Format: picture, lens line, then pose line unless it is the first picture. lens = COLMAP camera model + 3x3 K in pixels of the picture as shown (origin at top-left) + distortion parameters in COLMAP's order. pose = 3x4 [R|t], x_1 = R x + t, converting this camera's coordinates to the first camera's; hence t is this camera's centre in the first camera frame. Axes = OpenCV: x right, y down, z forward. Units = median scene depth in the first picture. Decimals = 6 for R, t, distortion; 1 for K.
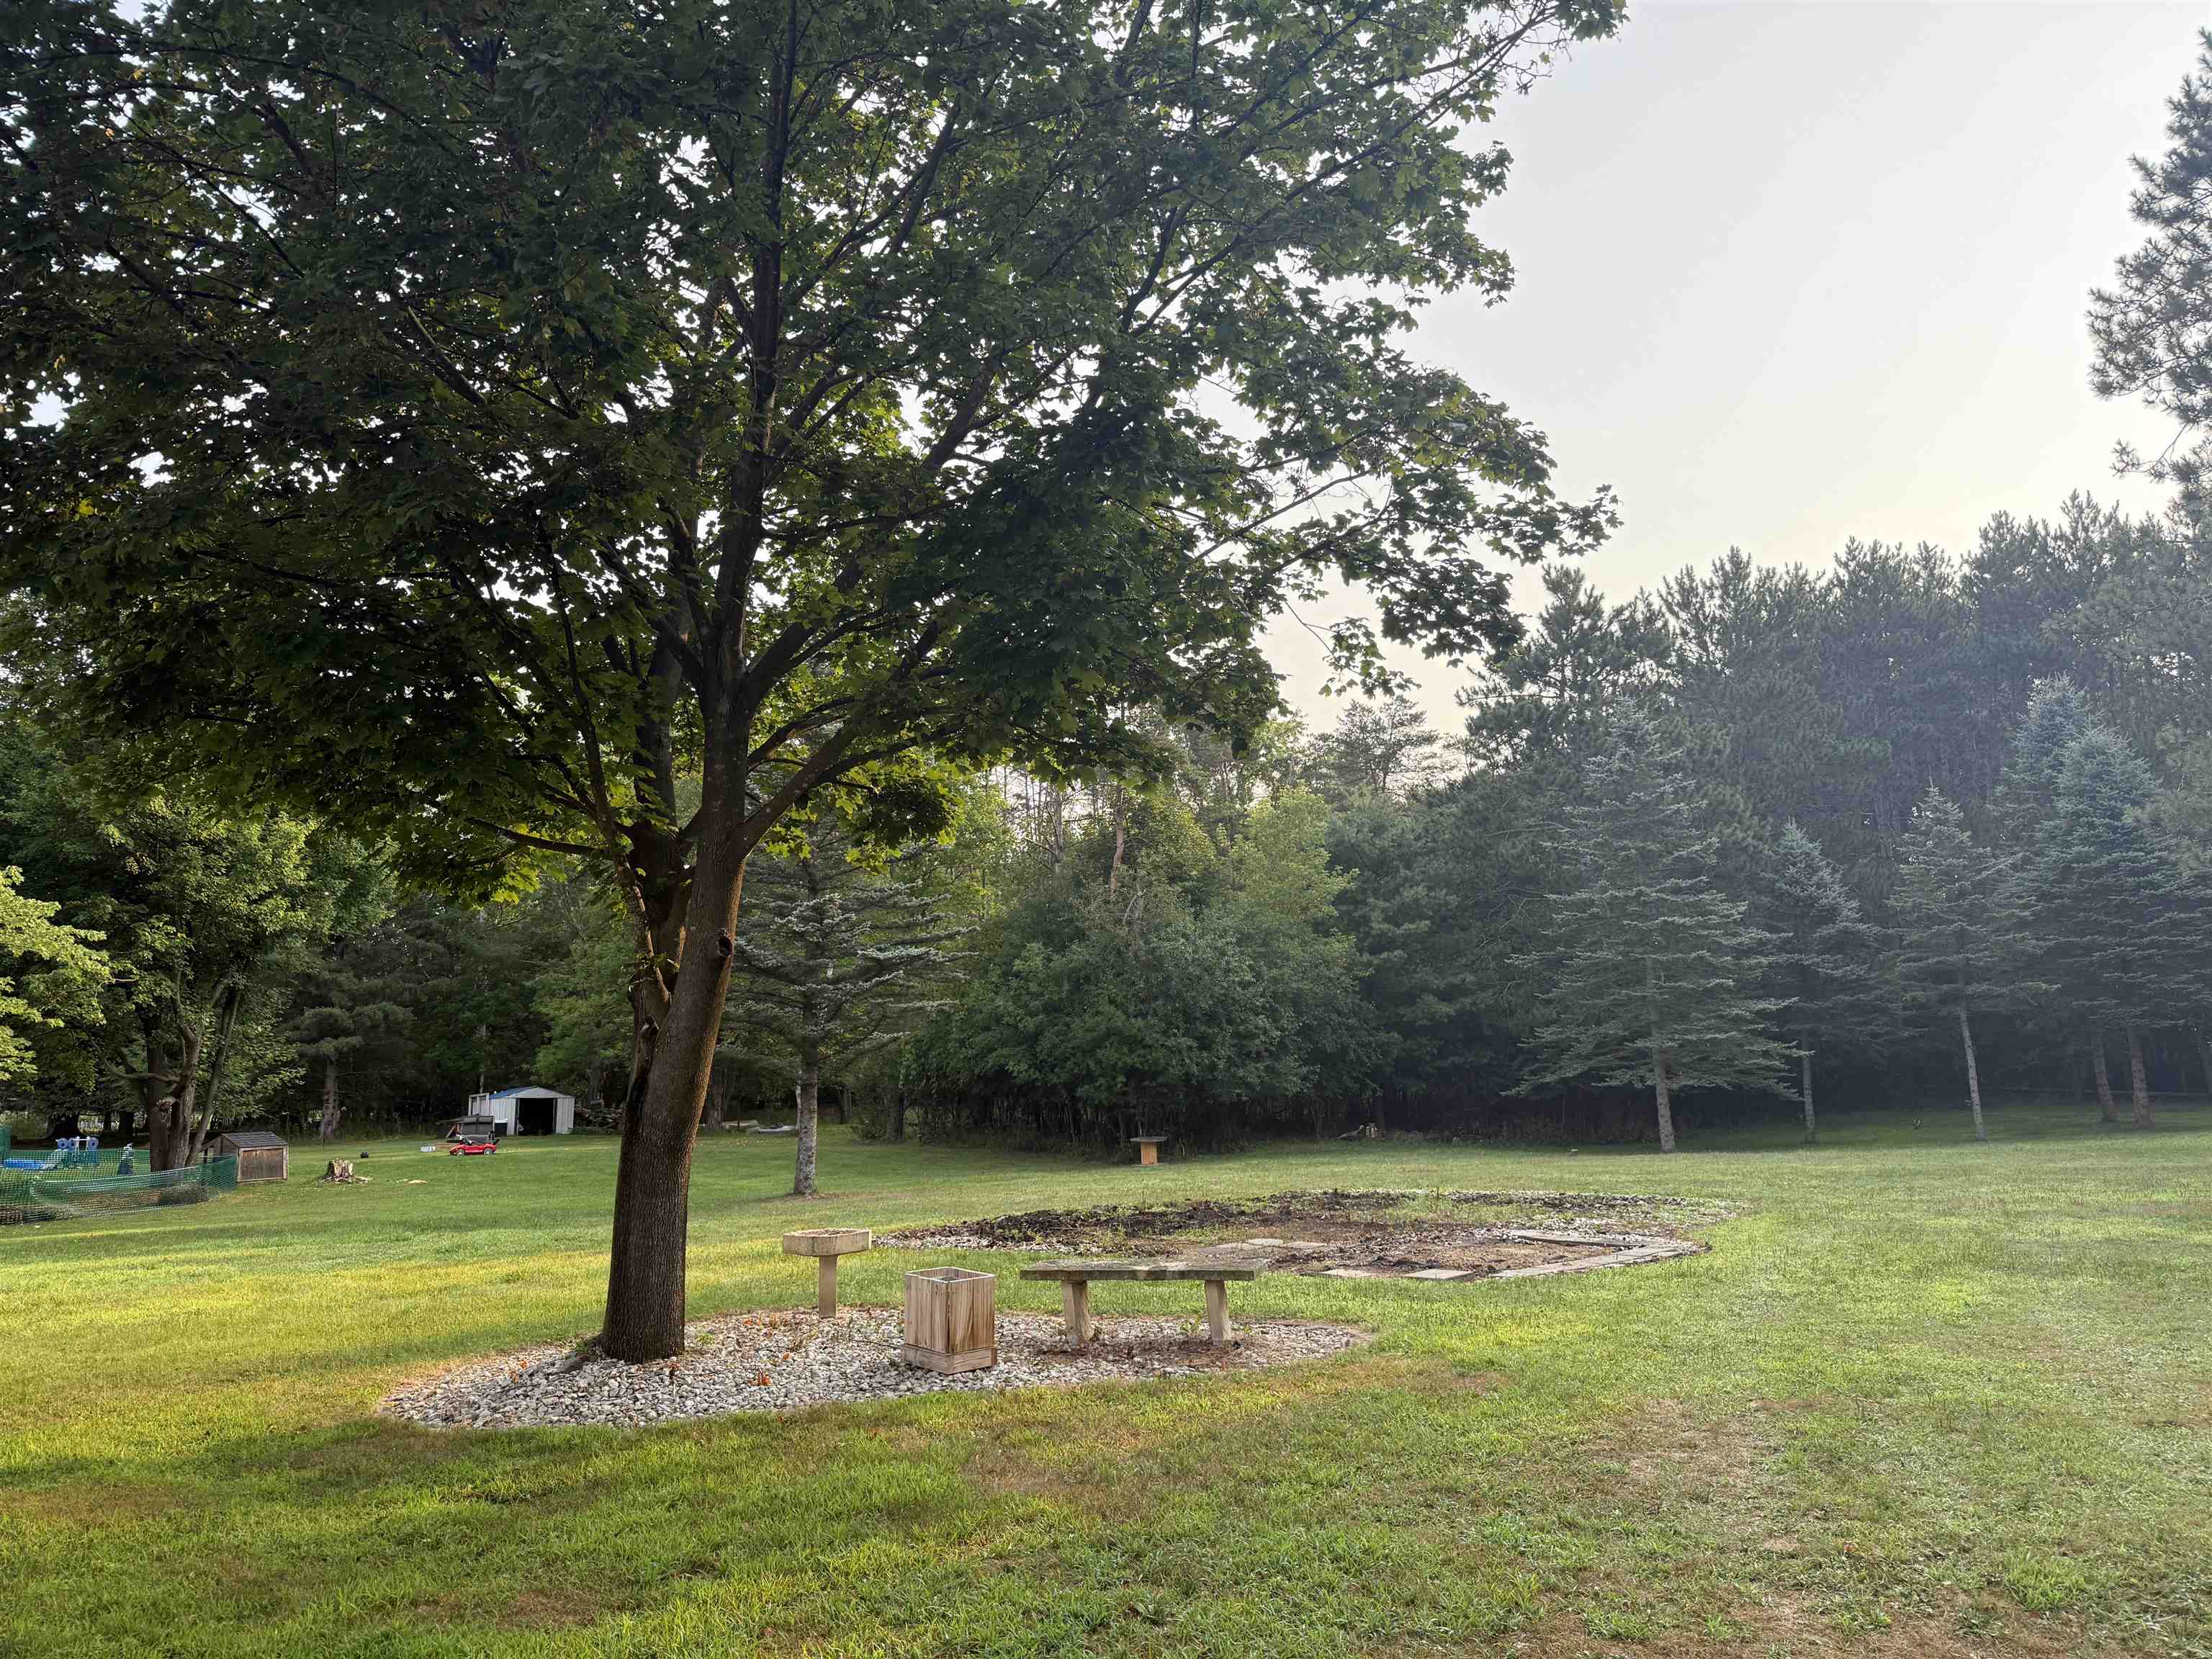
lens RADIAL K [[1569.6, 0, 1104.5], [0, 1569.6, 828.4], [0, 0, 1]] dist [0.035997, -0.040988]
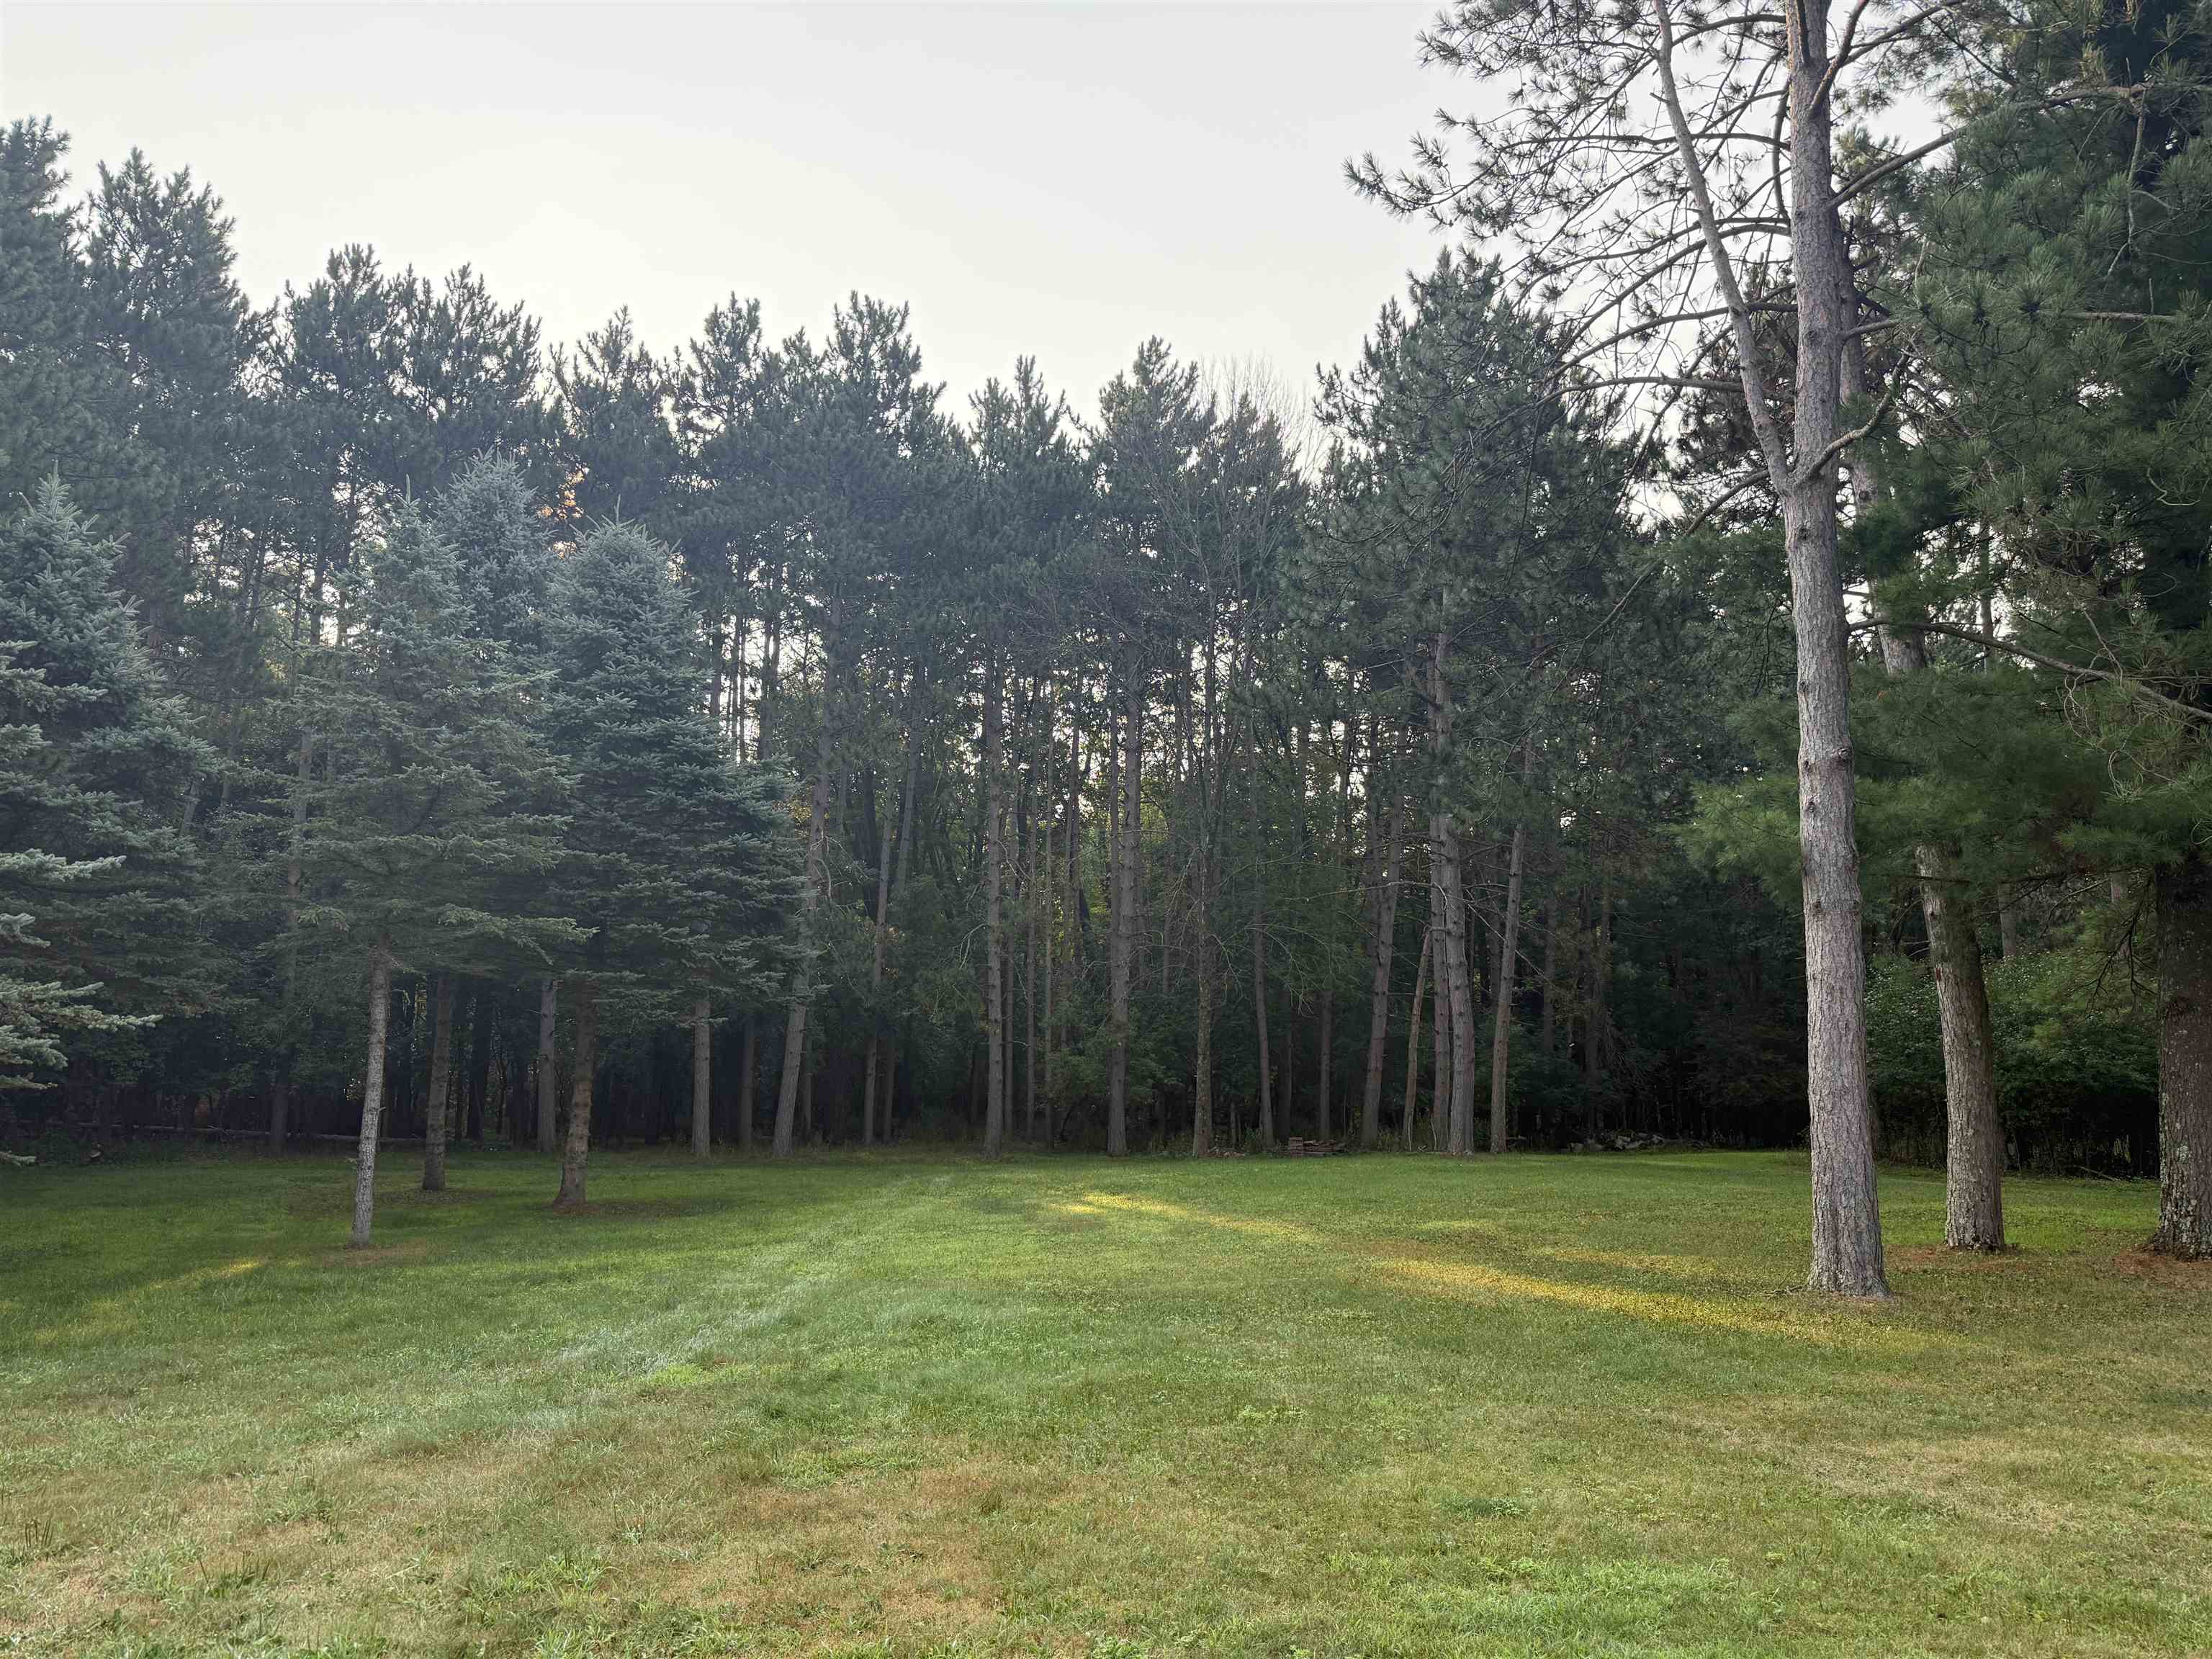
lens RADIAL K [[1569.6, 0, 1094.7], [0, 1569.6, 836.9], [0, 0, 1]] dist [0.035997, -0.040988]
pose [[0.376727, 0.189079, 0.906822, 0.187451], [-0.168408, 0.976612, -0.133668, 0.101885], [-0.910887, -0.102360, 0.399758, 0.605981]]
